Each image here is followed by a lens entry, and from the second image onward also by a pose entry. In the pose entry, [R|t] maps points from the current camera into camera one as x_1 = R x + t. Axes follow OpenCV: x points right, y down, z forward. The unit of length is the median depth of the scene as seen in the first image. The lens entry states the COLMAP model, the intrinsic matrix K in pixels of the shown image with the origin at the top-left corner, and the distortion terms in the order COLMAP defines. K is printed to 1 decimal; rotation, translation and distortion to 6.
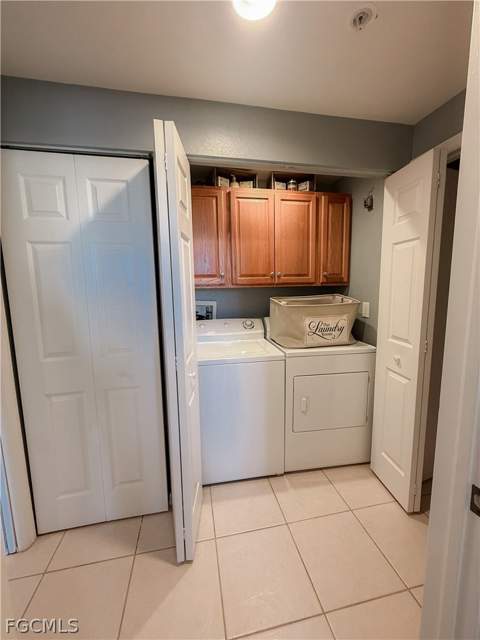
lens RADIAL K [[245.4, 0, 240.0], [0, 245.4, 320.0], [0, 0, 1]] dist [0.000920, 0.000092]
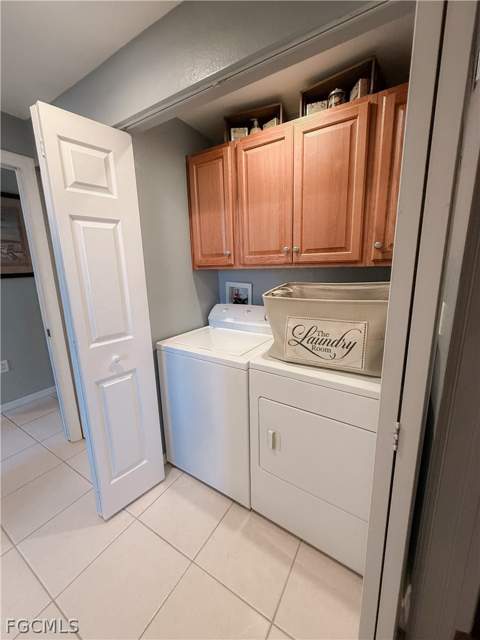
lens RADIAL K [[257.2, 0, 240.0], [0, 257.2, 320.0], [0, 0, 1]] dist [-0.000419, -0.000288]
pose [[0.732077, 0.141990, -0.666260, 0.562452], [-0.078564, 0.989108, 0.124469, -0.069406], [0.676677, -0.038777, 0.735258, 0.362518]]
